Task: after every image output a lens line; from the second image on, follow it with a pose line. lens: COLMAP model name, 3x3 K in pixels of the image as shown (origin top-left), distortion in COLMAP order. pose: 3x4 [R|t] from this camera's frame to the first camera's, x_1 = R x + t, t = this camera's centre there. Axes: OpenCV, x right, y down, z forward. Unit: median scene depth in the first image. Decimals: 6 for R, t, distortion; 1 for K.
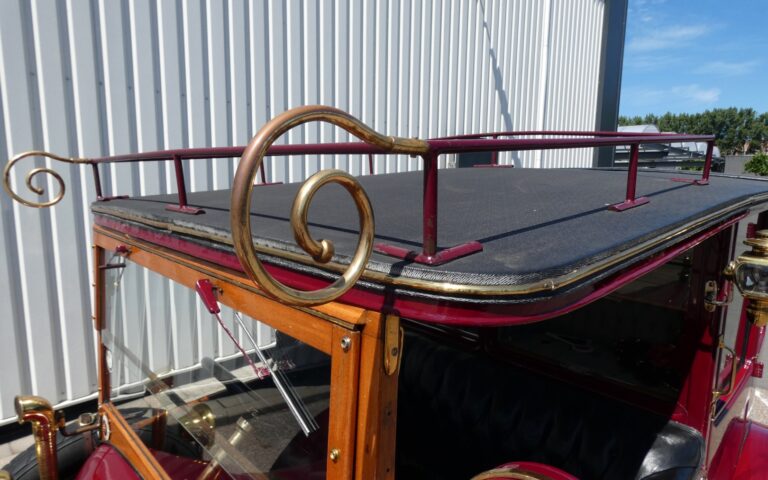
lens RADIAL K [[461.1, 0, 384.0], [0, 461.1, 240.0], [0, 0, 1]] dist [-0.000592, -0.019309]
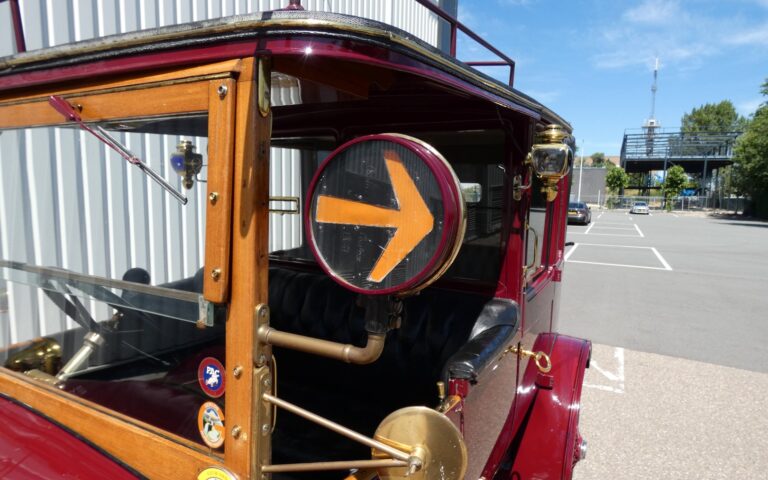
lens RADIAL K [[461.1, 0, 384.0], [0, 461.1, 240.0], [0, 0, 1]] dist [-0.000592, -0.019309]
pose [[0.951201, -0.029041, 0.307202, -0.060438], [0.034623, 0.999319, -0.012736, 0.592841], [-0.306623, 0.022751, 0.951559, -0.187590]]
